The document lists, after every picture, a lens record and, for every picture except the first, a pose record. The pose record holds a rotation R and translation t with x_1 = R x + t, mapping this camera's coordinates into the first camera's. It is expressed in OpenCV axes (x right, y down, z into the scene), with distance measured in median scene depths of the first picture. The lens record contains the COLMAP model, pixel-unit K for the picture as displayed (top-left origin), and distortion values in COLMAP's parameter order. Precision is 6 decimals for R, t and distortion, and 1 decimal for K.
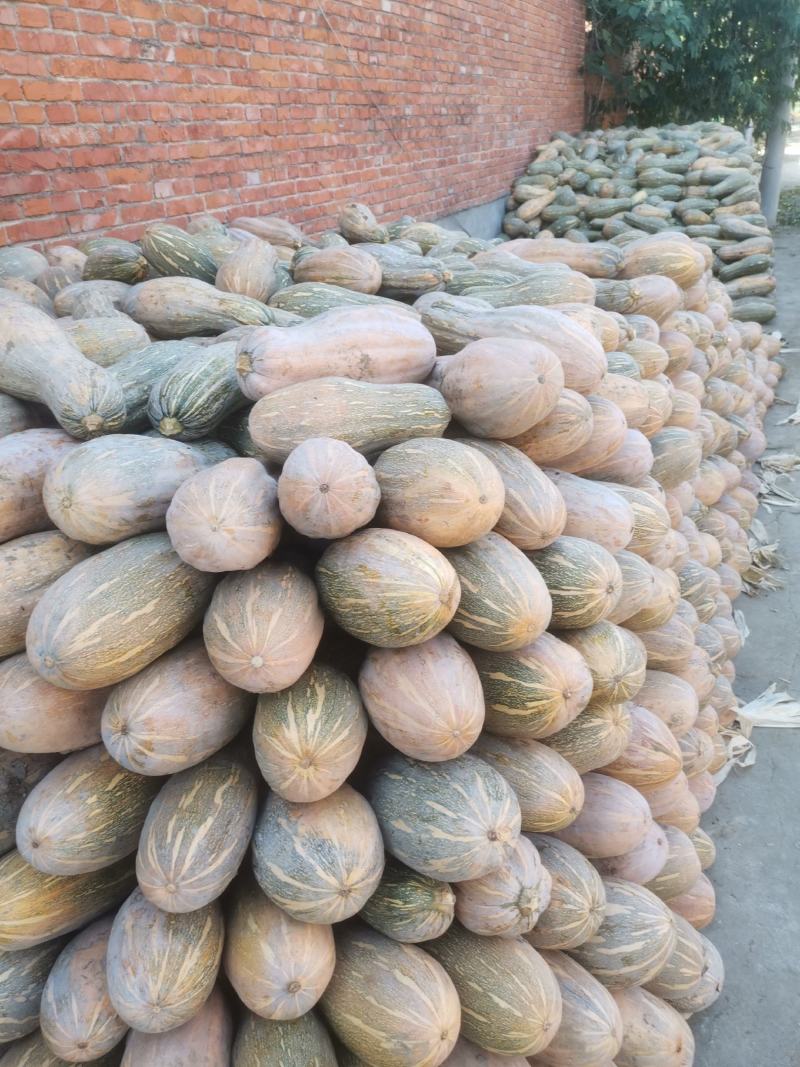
lens RADIAL K [[793.8, 0, 395.3], [0, 793.8, 526.0], [0, 0, 1]] dist [0.049631, -0.013875]
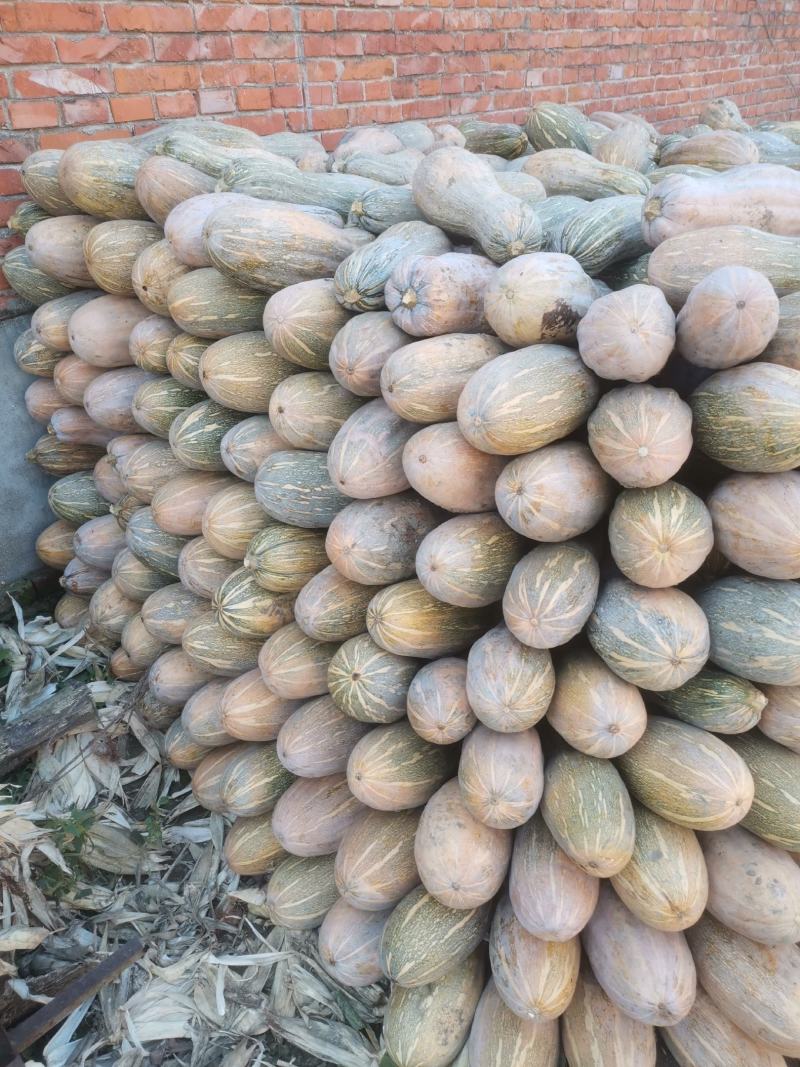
lens RADIAL K [[793.8, 0, 400.7], [0, 793.8, 532.5], [0, 0, 1]] dist [0.049631, -0.013875]
pose [[0.944210, 0.188515, -0.270054, -0.153902], [-0.165383, 0.980494, 0.106206, 0.200175], [0.284808, -0.055618, 0.956970, -0.215485]]
